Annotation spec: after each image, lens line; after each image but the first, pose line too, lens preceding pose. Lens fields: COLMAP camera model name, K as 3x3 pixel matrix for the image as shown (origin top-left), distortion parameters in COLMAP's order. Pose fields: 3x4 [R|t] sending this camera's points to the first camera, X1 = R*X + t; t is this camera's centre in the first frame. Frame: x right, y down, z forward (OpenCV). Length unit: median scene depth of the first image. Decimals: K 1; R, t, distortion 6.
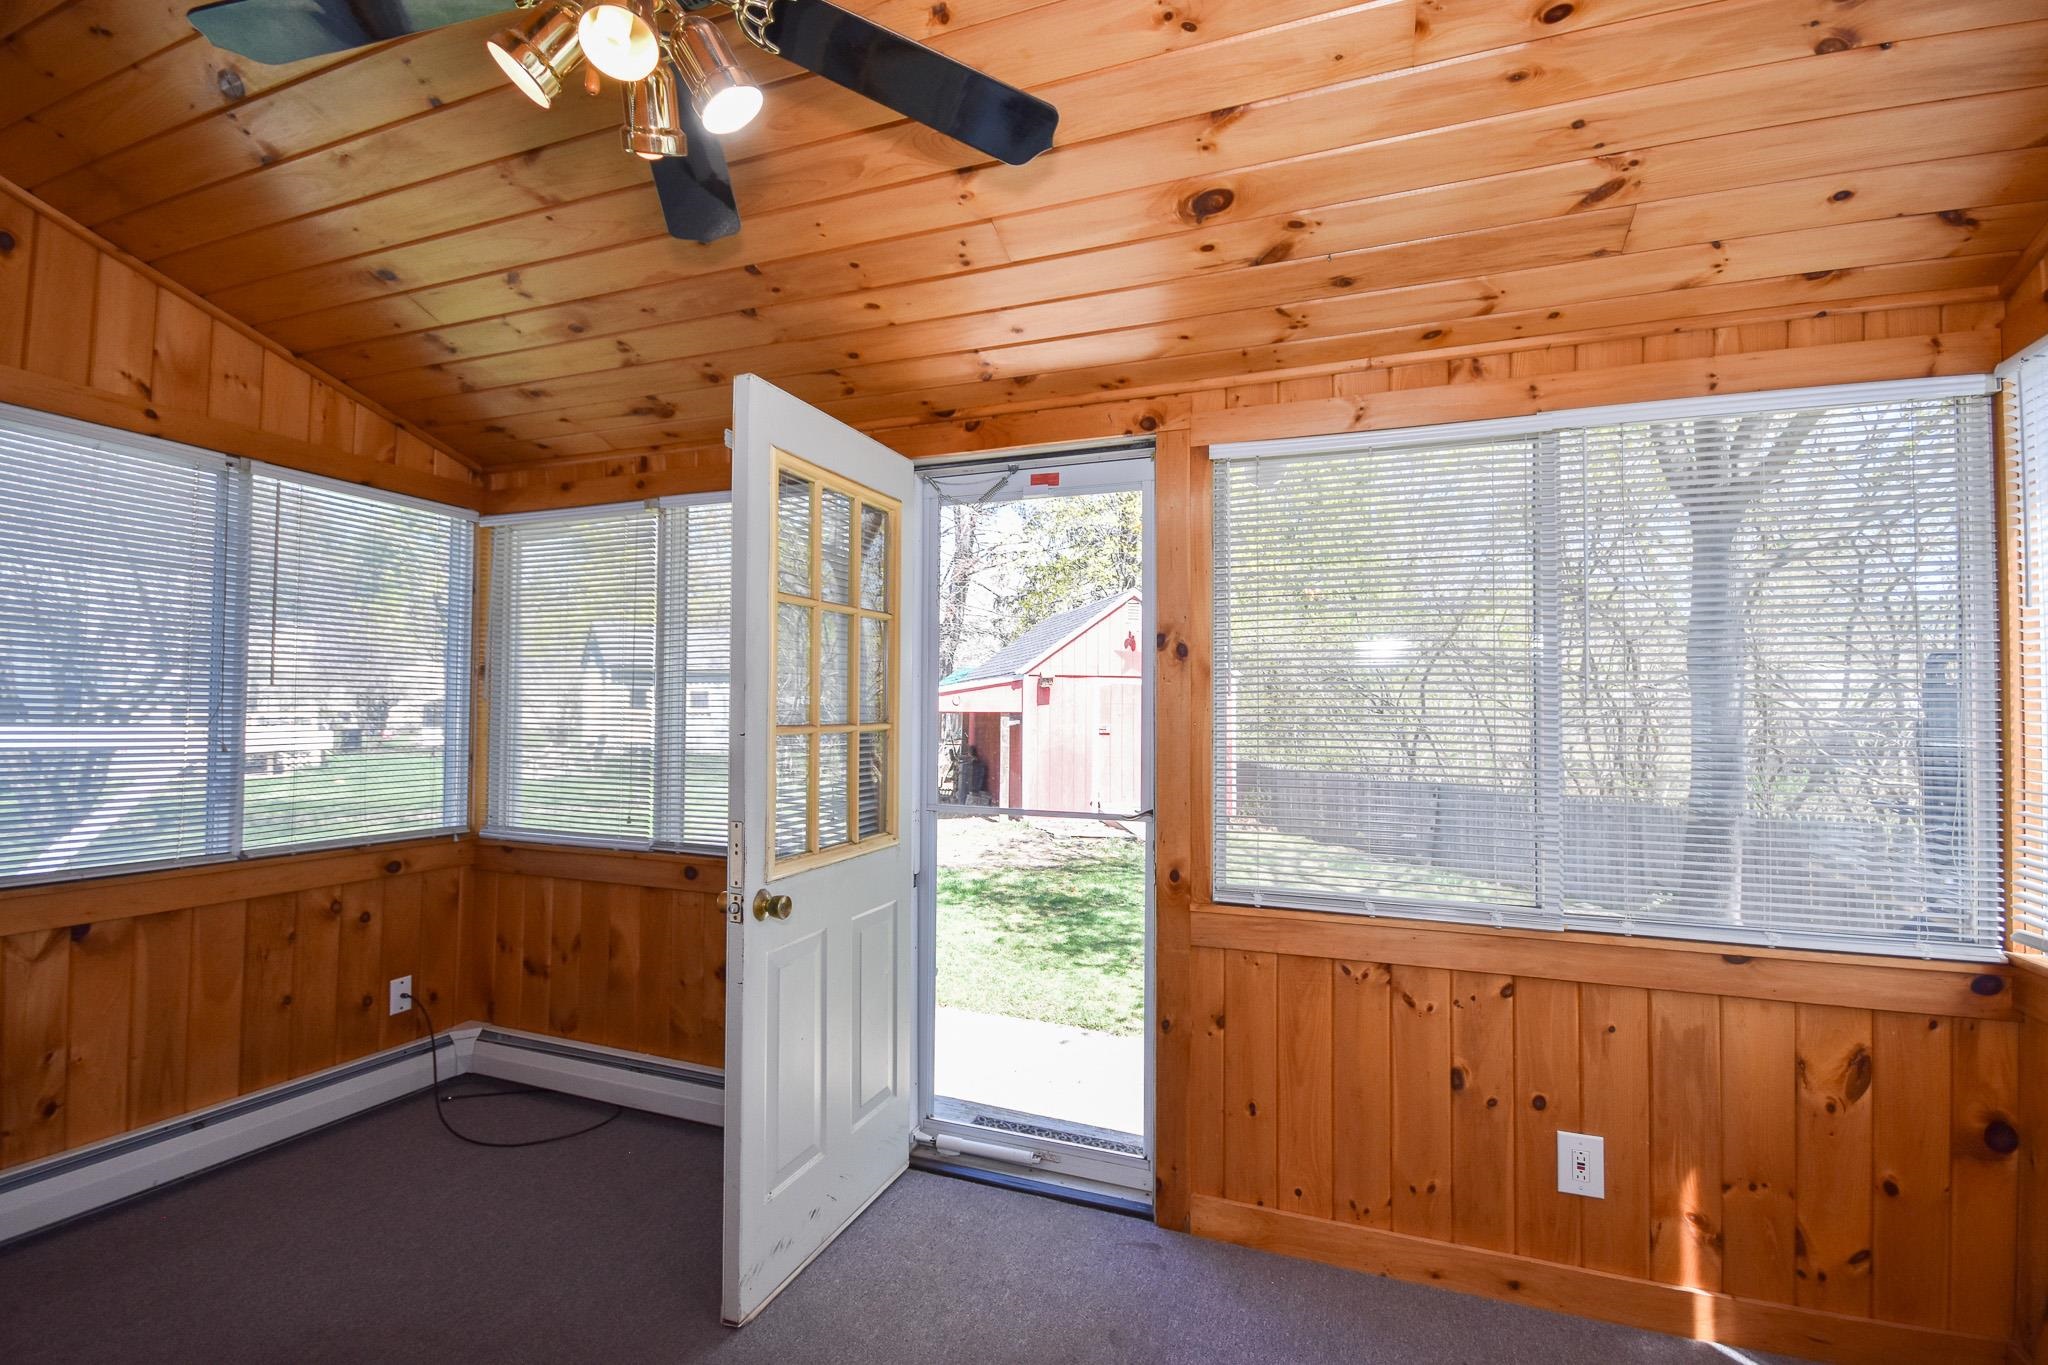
lens RADIAL K [[913.4, 0, 1044.0], [0, 913.4, 667.1], [0, 0, 1]] dist [0.007079, -0.009364]
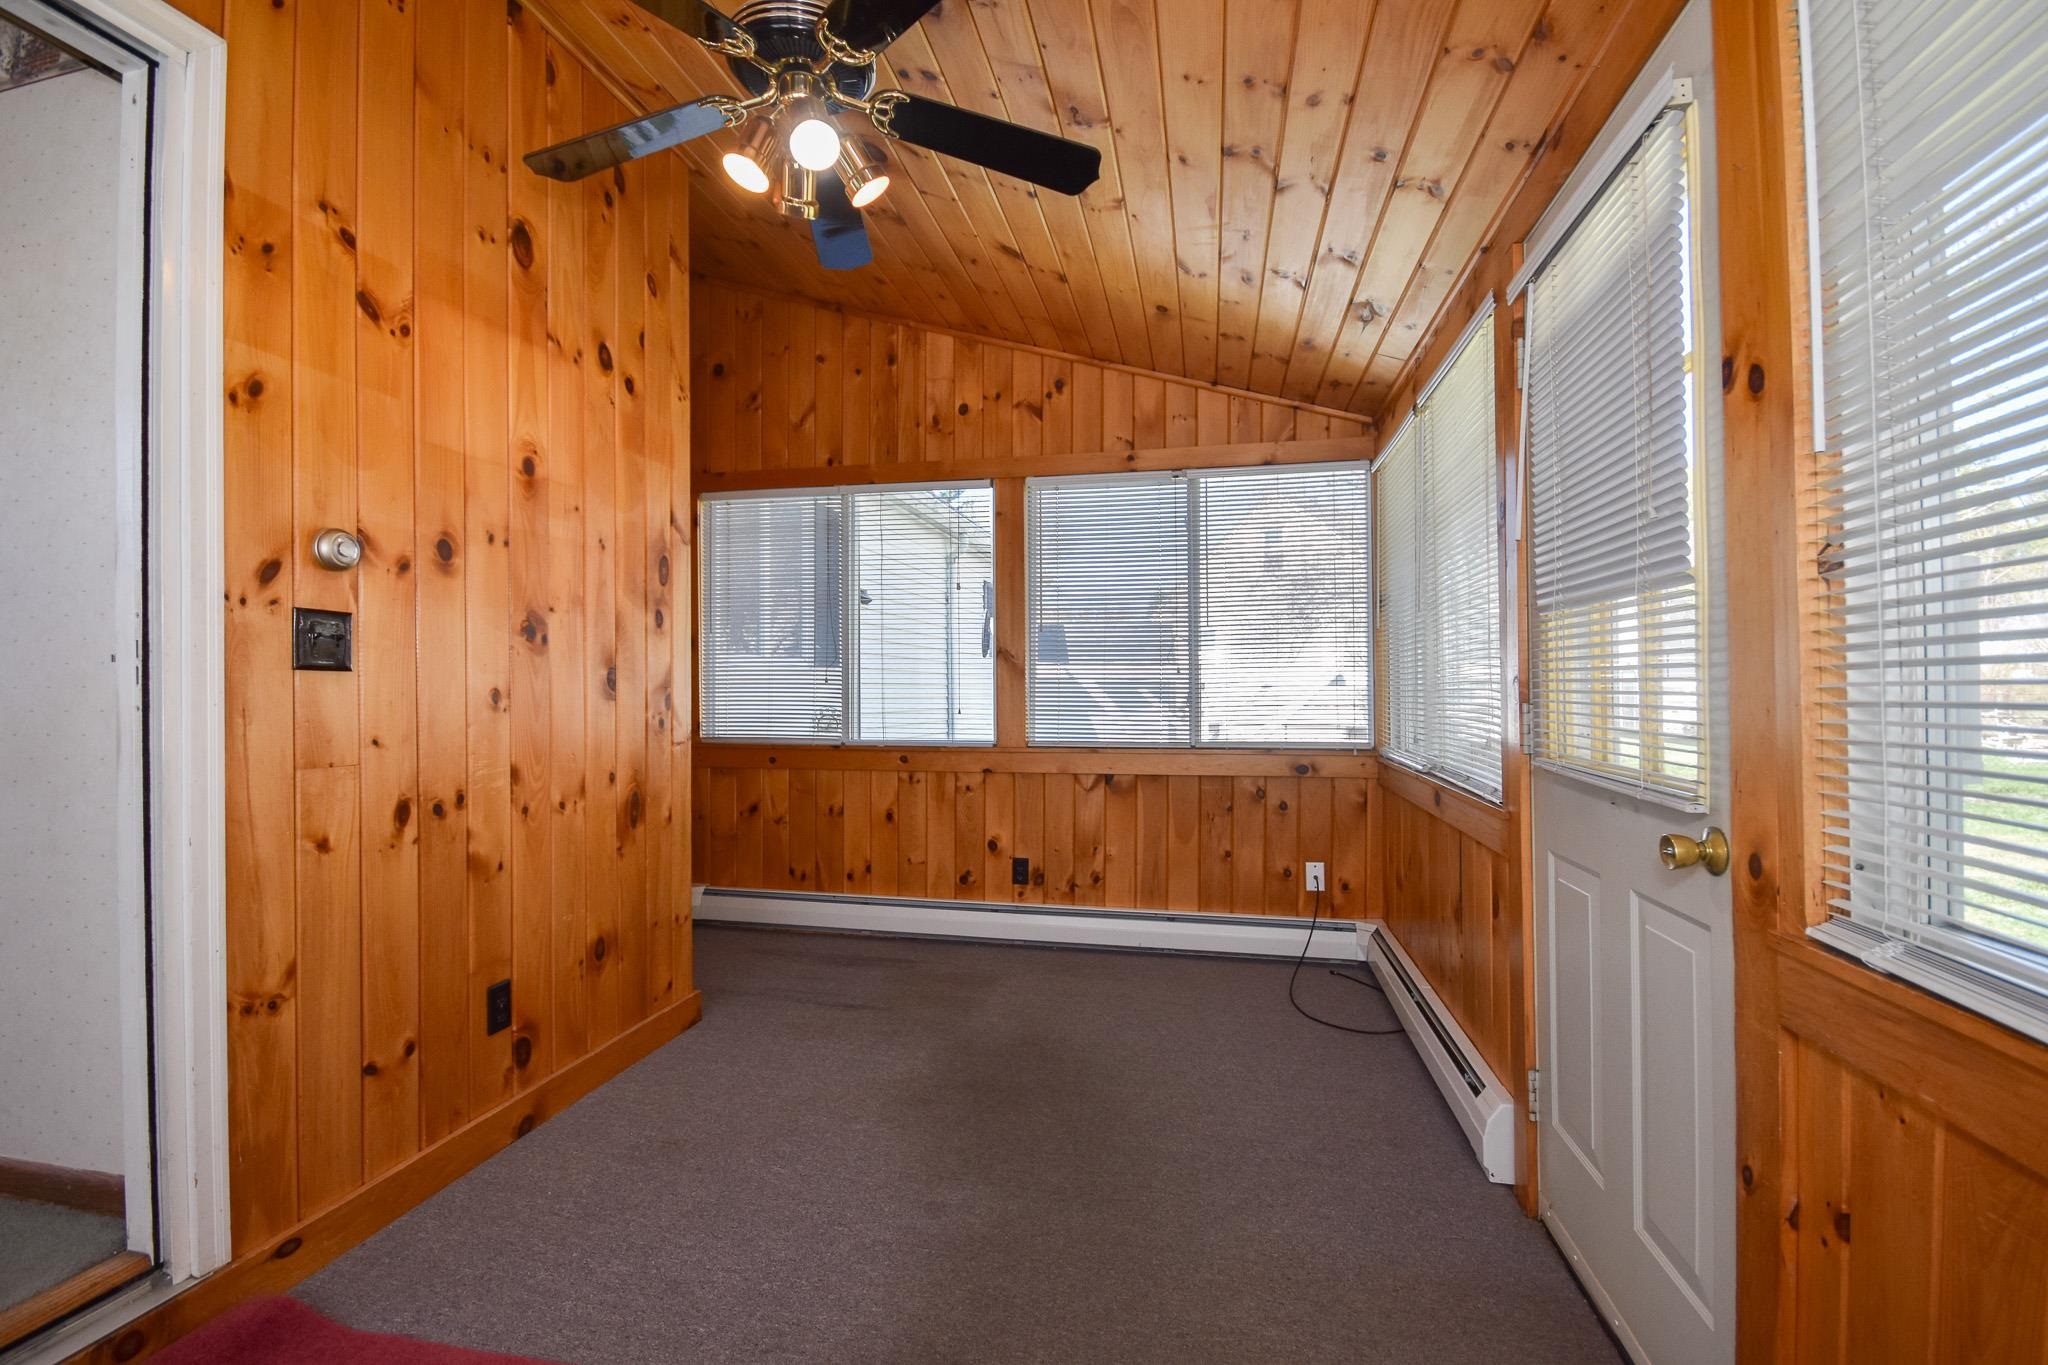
lens RADIAL K [[913.4, 0, 1014.9], [0, 913.4, 678.3], [0, 0, 1]] dist [0.007079, -0.009364]
pose [[0.138631, -0.024752, -0.990035, 0.548257], [0.057421, 0.998207, -0.016916, 0.117739], [0.988678, -0.054504, 0.139804, 0.563572]]
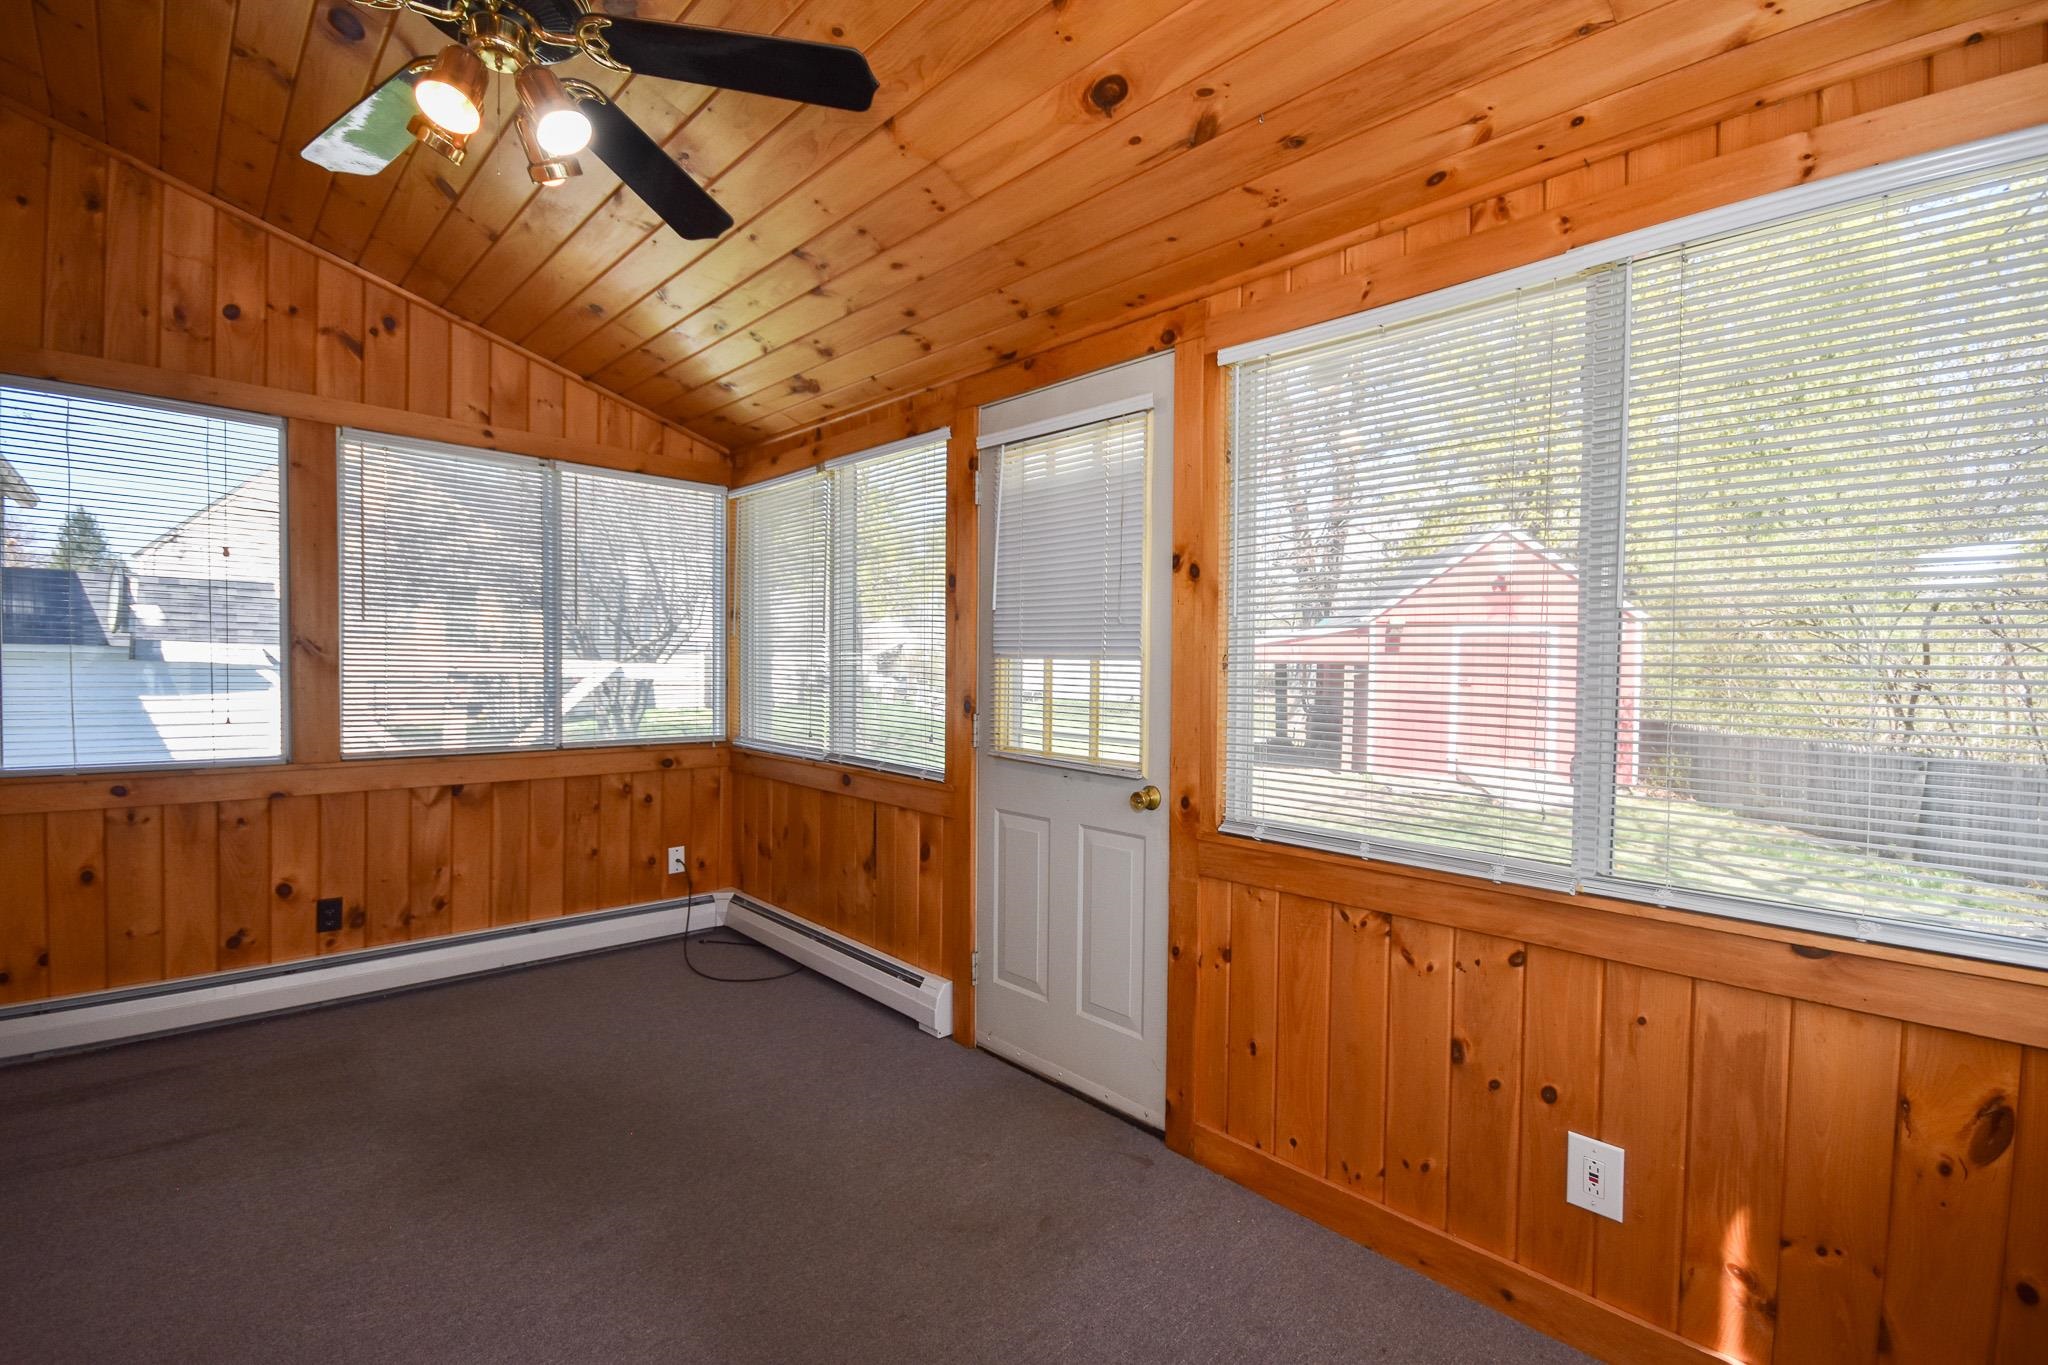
lens RADIAL K [[913.4, 0, 1042.9], [0, 913.4, 670.5], [0, 0, 1]] dist [0.007079, -0.009364]
pose [[0.904237, 0.006079, -0.426987, 0.418227], [0.016488, 0.998656, 0.049135, 0.035922], [0.426712, -0.051470, 0.902922, 0.059275]]
